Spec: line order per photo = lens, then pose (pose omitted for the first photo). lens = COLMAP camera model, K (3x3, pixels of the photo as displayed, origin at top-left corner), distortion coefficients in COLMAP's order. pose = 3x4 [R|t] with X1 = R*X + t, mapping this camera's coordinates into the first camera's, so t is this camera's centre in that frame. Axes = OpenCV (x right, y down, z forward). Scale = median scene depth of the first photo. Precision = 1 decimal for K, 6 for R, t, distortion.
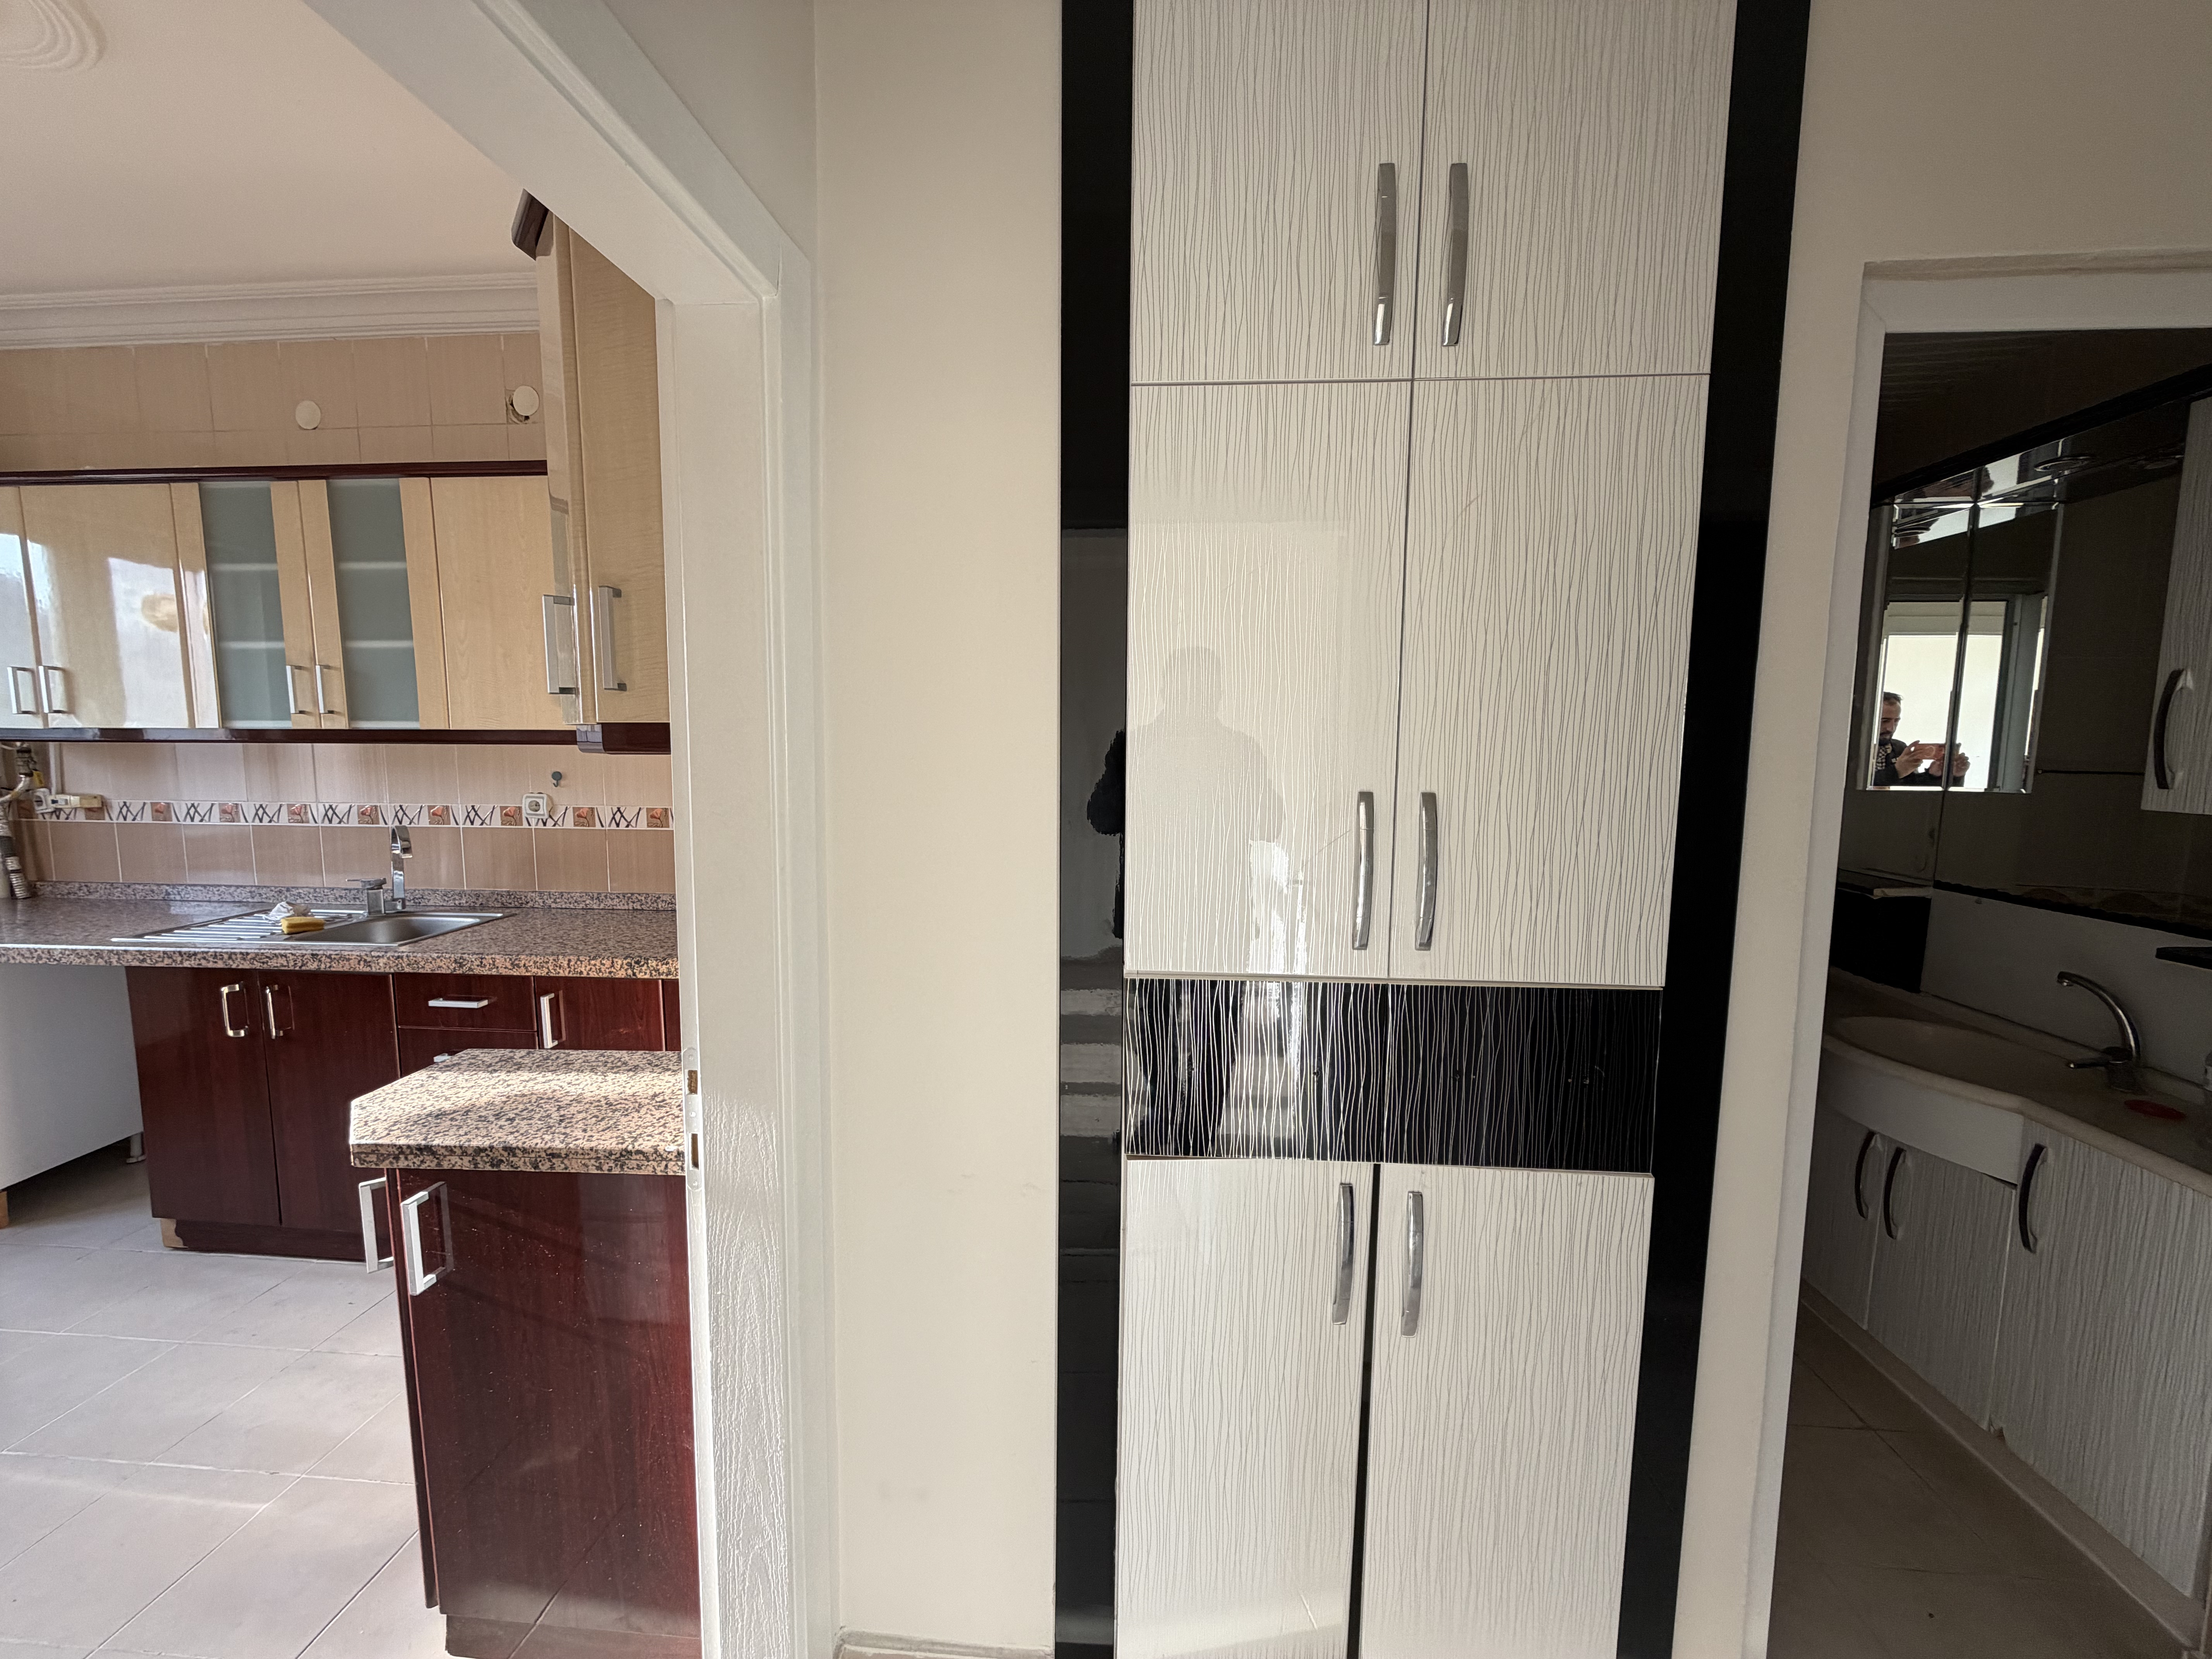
lens RADIAL K [[881.1, 0, 1101.6], [0, 881.1, 828.3], [0, 0, 1]] dist [0.000519, -0.000068]
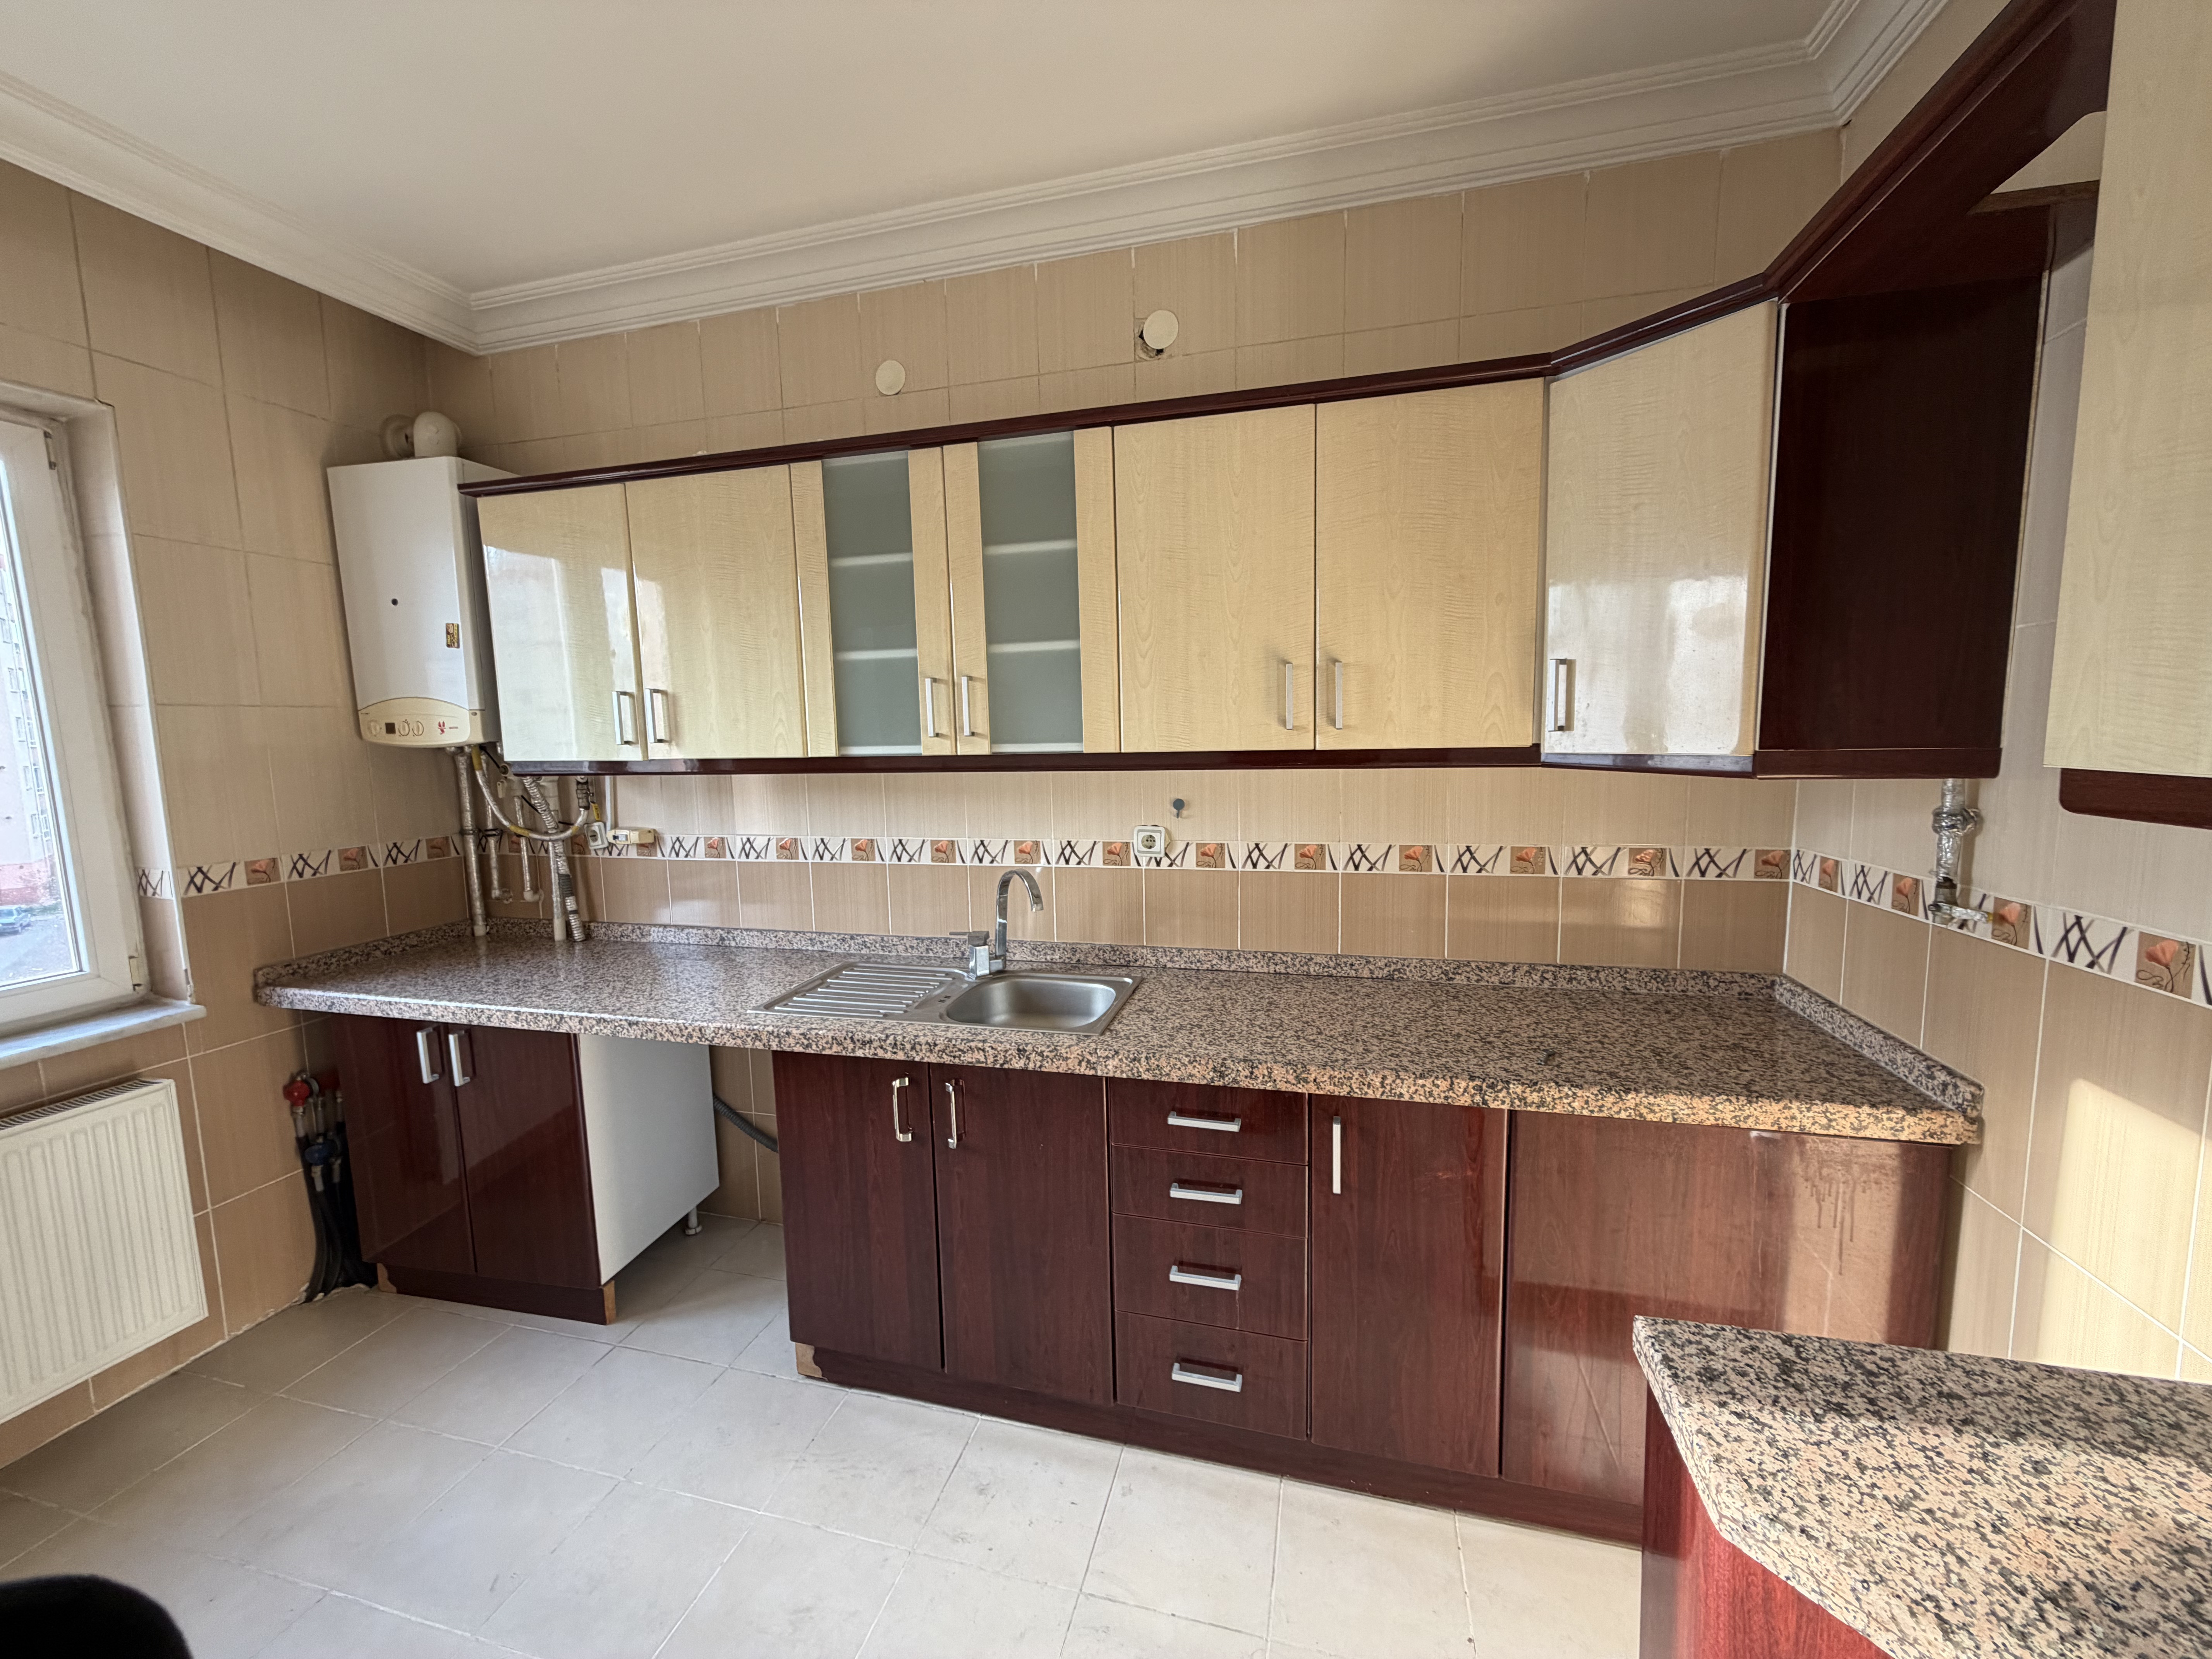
lens RADIAL K [[881.1, 0, 1100.4], [0, 881.1, 827.3], [0, 0, 1]] dist [0.000519, -0.000068]
pose [[0.983172, -0.006033, -0.182584, -0.618459], [0.008606, 0.999874, 0.013307, -0.056633], [0.182481, -0.014654, 0.983100, 0.229676]]
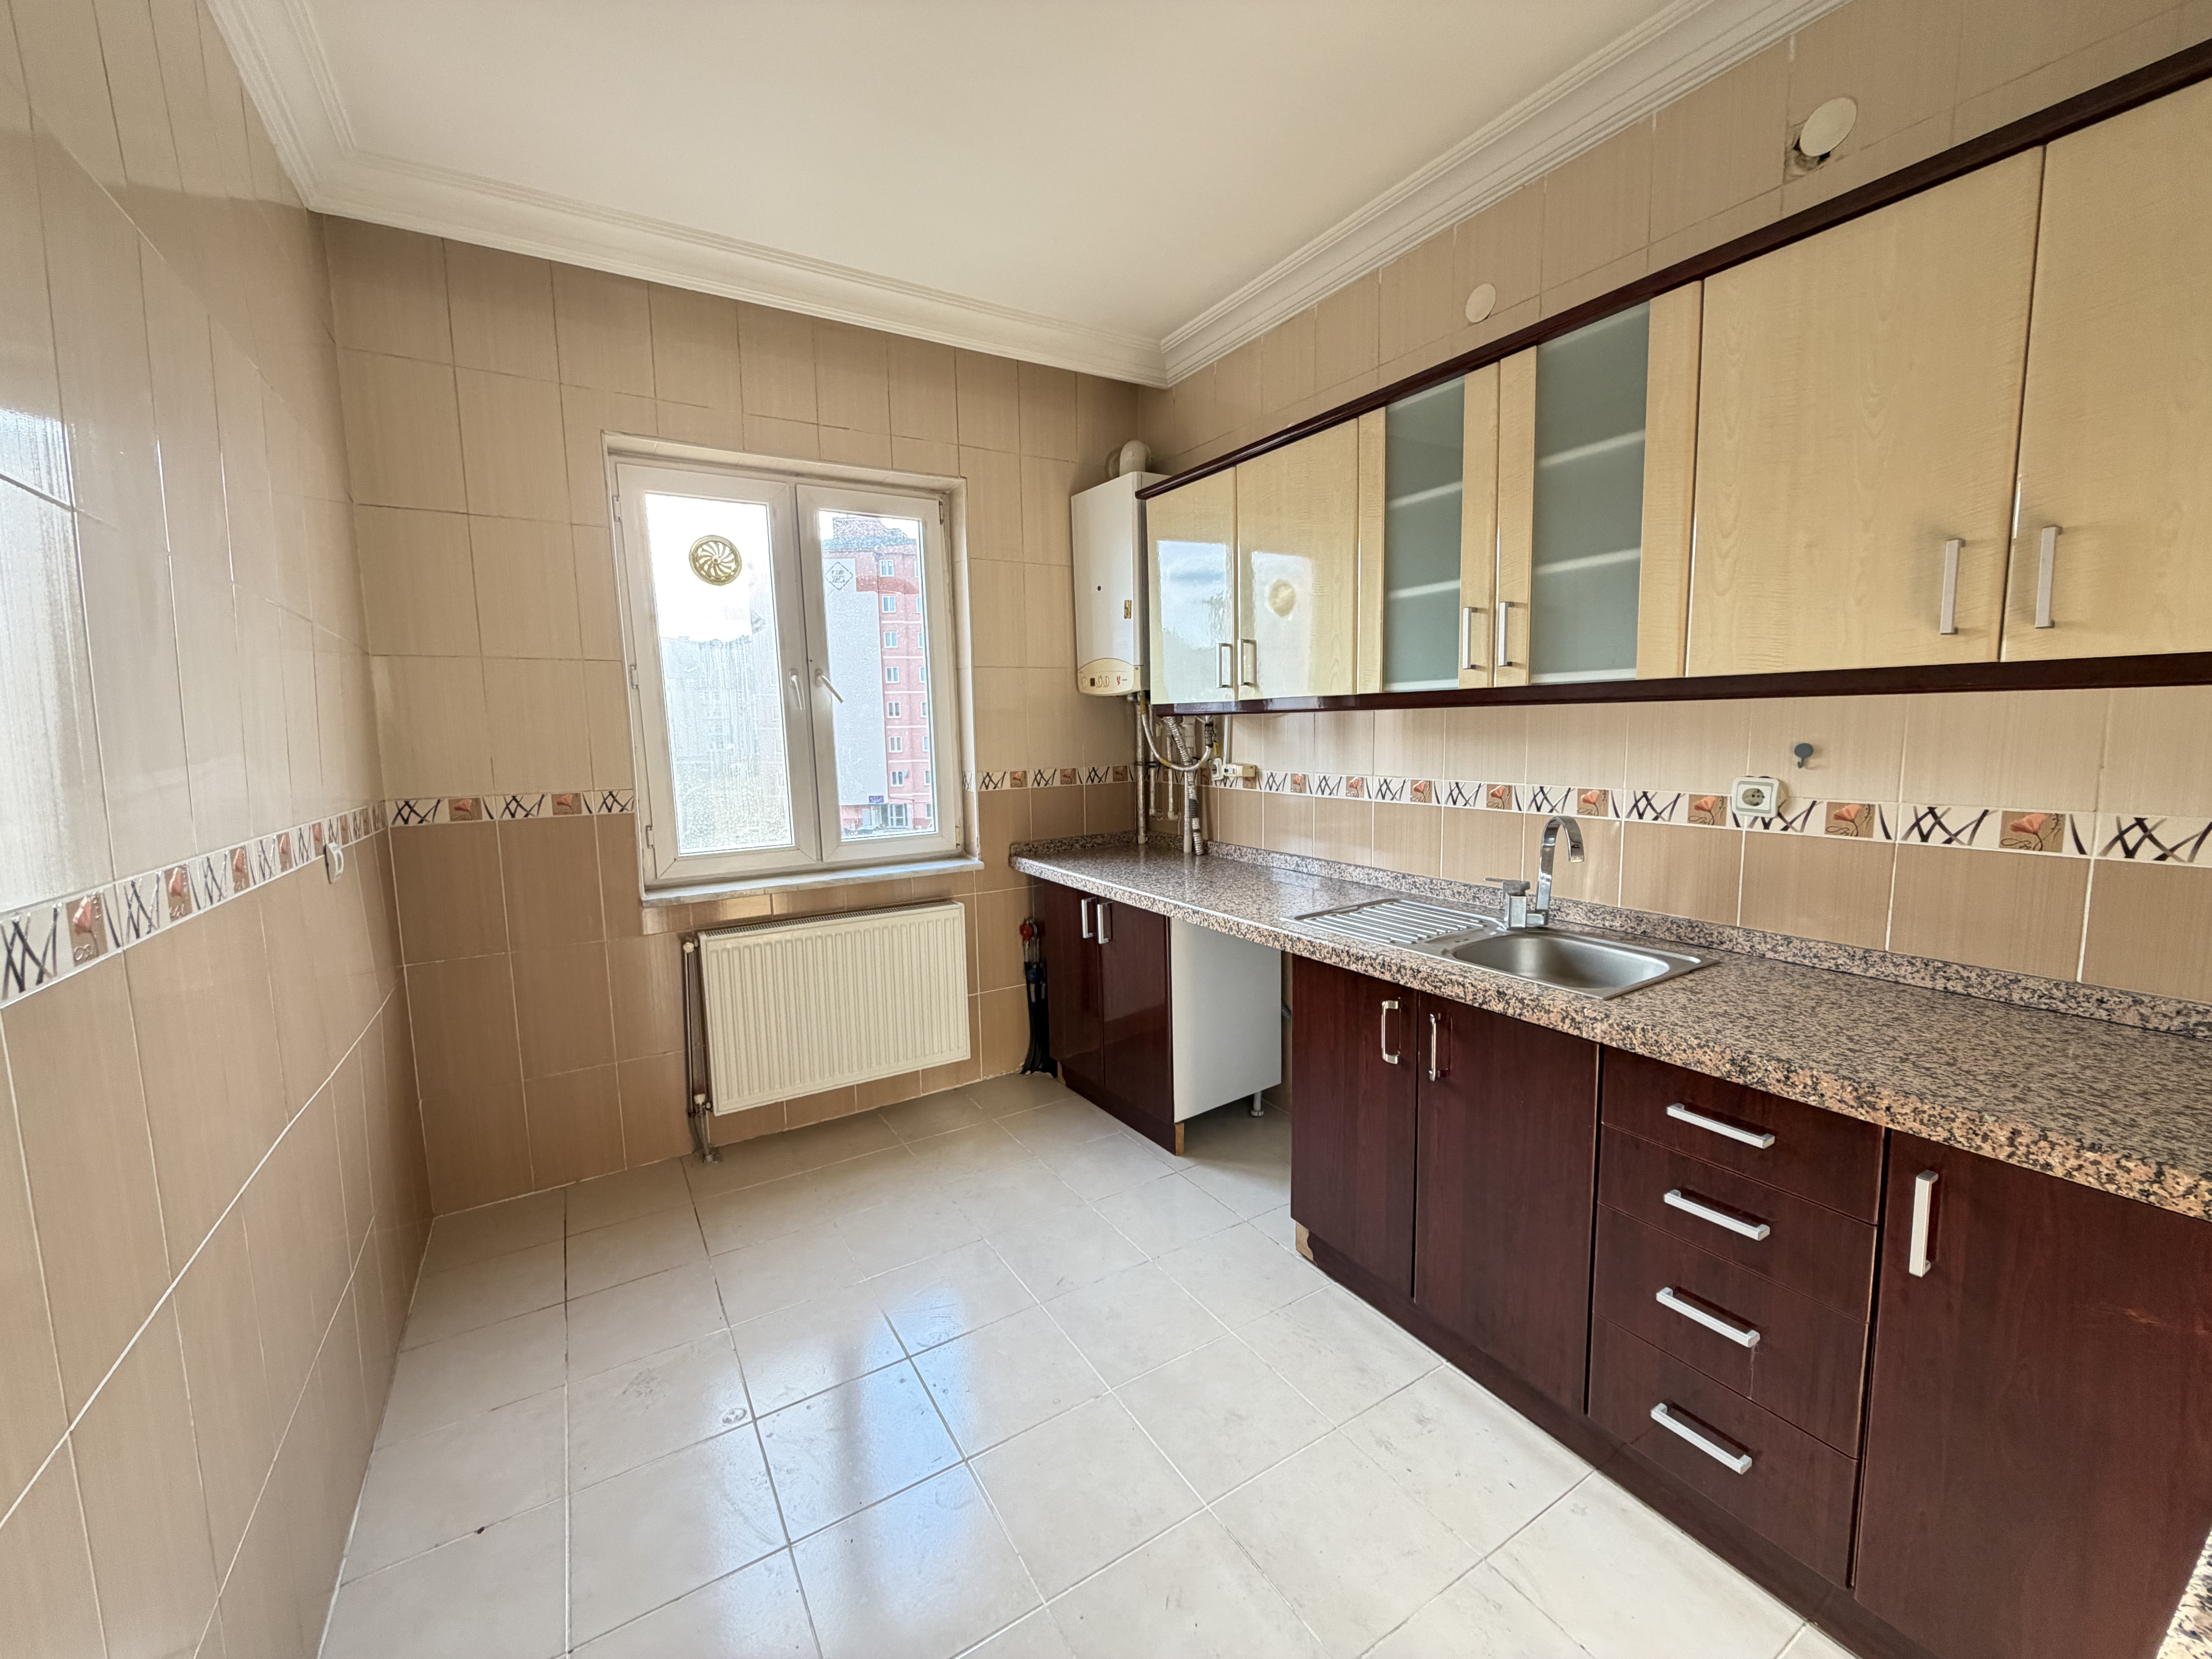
lens RADIAL K [[881.1, 0, 1100.1], [0, 881.1, 826.6], [0, 0, 1]] dist [0.000519, -0.000068]
pose [[0.587774, 0.077289, -0.805325, -0.462730], [-0.055591, 0.996932, 0.055104, -0.014488], [0.807113, 0.012380, 0.590267, 0.270208]]
